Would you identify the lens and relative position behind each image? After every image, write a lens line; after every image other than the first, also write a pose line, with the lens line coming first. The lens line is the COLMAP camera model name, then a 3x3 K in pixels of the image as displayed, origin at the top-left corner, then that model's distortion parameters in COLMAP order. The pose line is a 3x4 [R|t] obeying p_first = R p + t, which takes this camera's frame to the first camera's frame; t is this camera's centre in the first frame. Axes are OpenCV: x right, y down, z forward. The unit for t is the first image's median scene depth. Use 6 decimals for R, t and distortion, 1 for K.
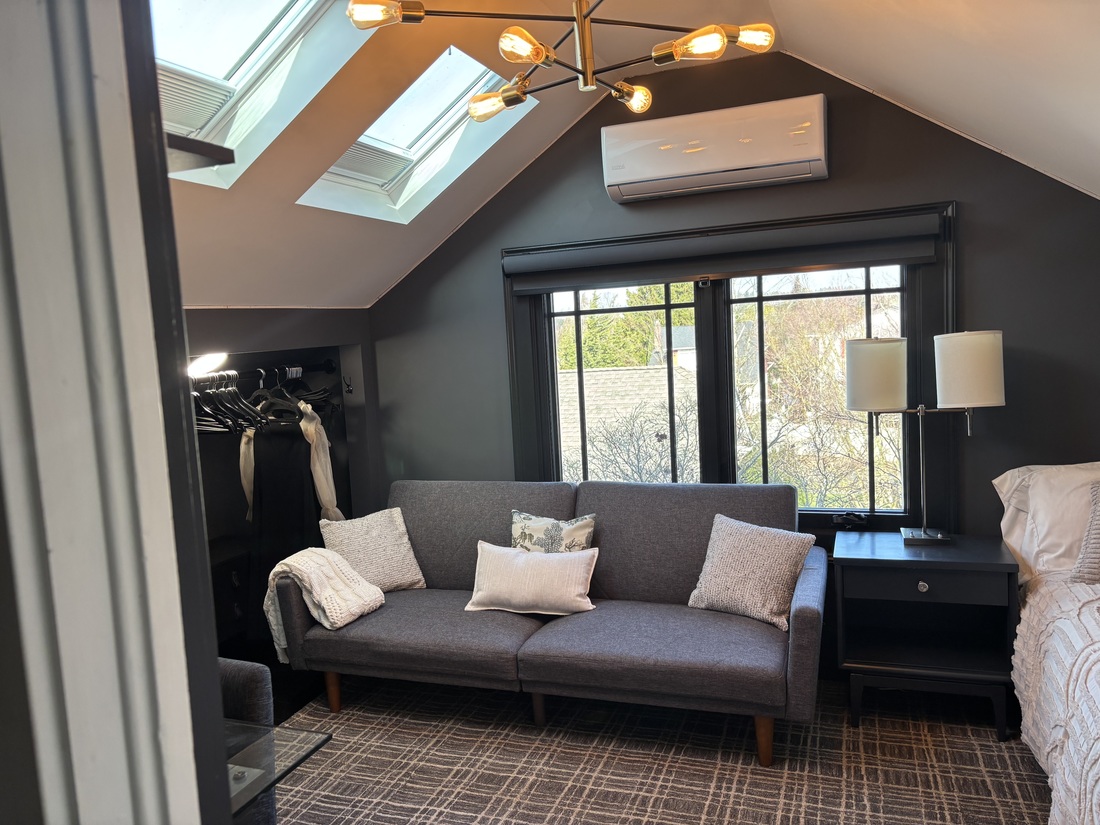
lens RADIAL K [[820.9, 0, 550.0], [0, 820.9, 412.5], [0, 0, 1]] dist [0.012256, -0.008035]
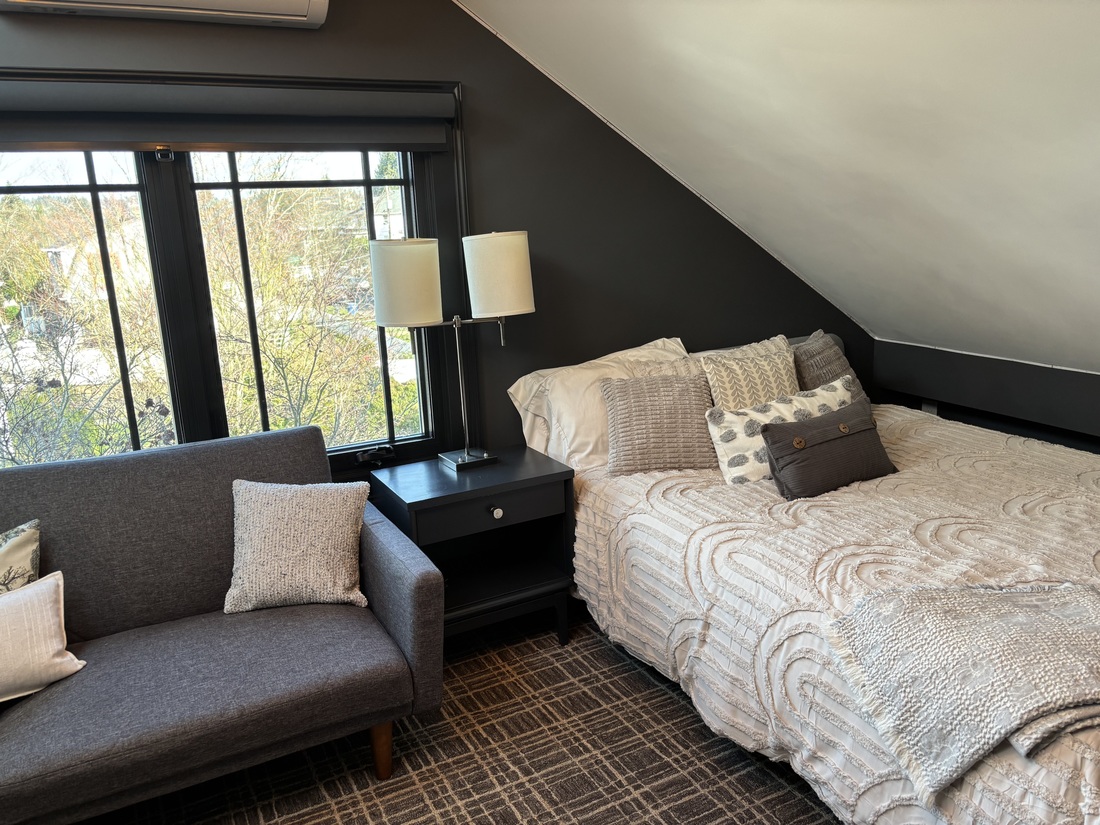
lens RADIAL K [[854.2, 0, 550.0], [0, 854.2, 412.5], [0, 0, 1]] dist [0.068539, -0.007746]
pose [[0.676589, -0.144692, 0.722005, -0.171661], [0.069919, 0.988698, 0.132617, -0.021695], [-0.733034, -0.039245, 0.679059, 0.294862]]
